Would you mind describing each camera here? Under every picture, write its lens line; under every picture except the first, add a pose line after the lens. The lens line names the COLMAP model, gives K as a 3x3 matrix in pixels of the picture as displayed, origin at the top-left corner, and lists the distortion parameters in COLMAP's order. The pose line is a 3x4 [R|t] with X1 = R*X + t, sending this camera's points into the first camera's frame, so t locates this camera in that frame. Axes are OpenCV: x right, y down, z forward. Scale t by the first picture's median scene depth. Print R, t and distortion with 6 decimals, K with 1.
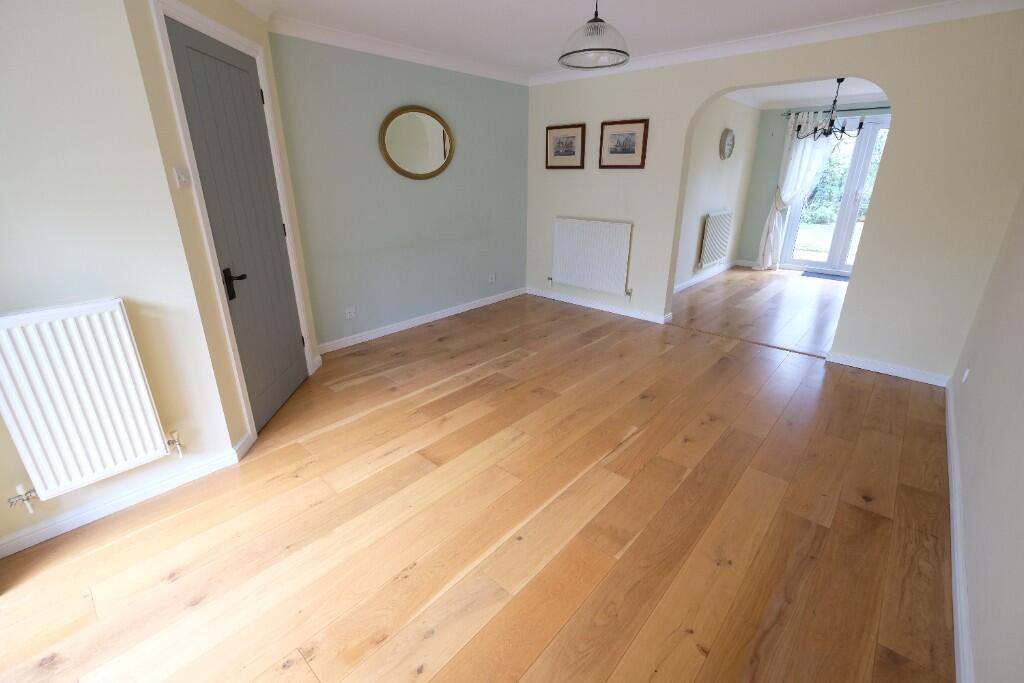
lens RADIAL K [[443.1, 0, 510.3], [0, 443.1, 337.6], [0, 0, 1]] dist [-0.001894, -0.000232]
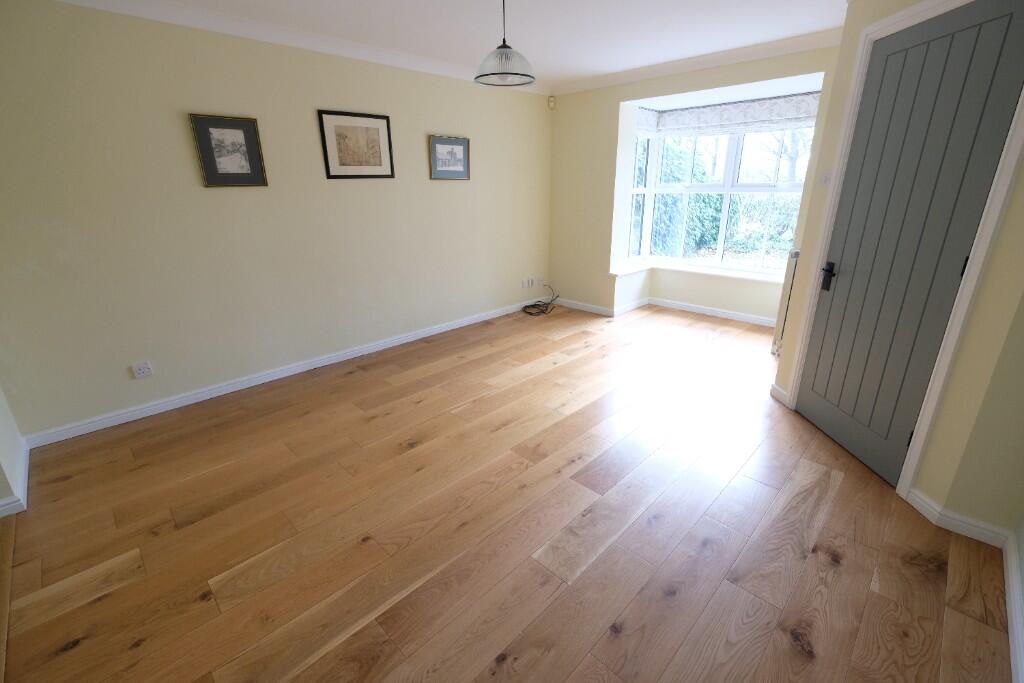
lens RADIAL K [[443.1, 0, 510.3], [0, 443.1, 337.6], [0, 0, 1]] dist [-0.001894, -0.000232]
pose [[-0.998889, -0.005137, 0.046852, 0.097986], [0.025646, 0.774770, 0.631723, -0.690633], [-0.039545, 0.632222, -0.773777, 1.904371]]
